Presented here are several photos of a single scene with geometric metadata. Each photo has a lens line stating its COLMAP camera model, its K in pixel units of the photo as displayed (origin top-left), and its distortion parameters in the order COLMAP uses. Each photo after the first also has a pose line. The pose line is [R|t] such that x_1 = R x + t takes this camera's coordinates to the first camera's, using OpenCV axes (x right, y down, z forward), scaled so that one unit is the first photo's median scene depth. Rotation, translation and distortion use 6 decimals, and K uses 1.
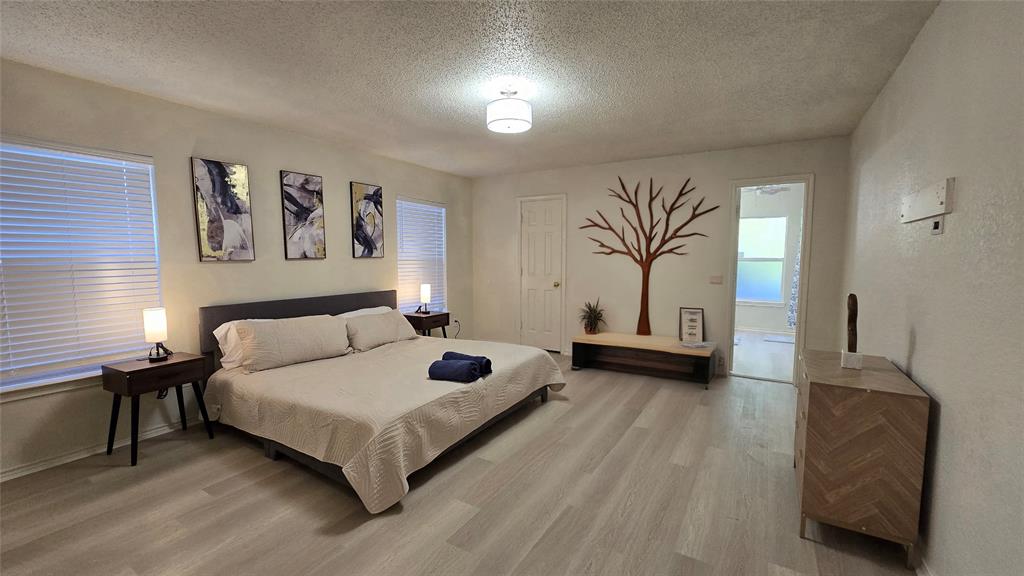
lens RADIAL K [[419.0, 0, 508.0], [0, 419.0, 291.3], [0, 0, 1]] dist [-0.008618, 0.000417]
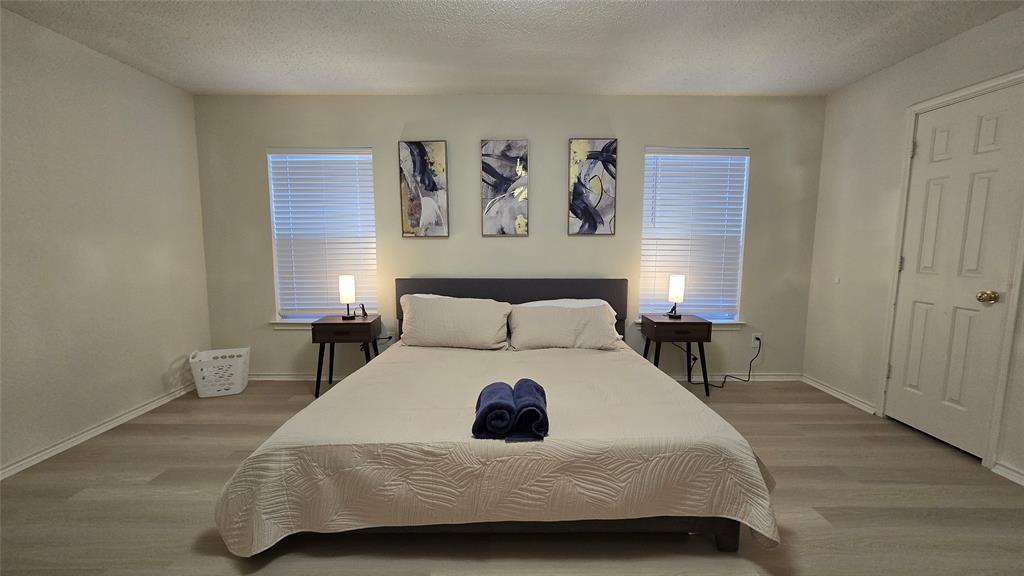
lens RADIAL K [[419.0, 0, 508.0], [0, 419.0, 291.3], [0, 0, 1]] dist [-0.008618, 0.000417]
pose [[0.528085, 0.100667, -0.843203, 0.296518], [-0.073048, 0.994653, 0.072999, -0.024996], [0.846044, 0.023045, 0.532615, 0.537381]]
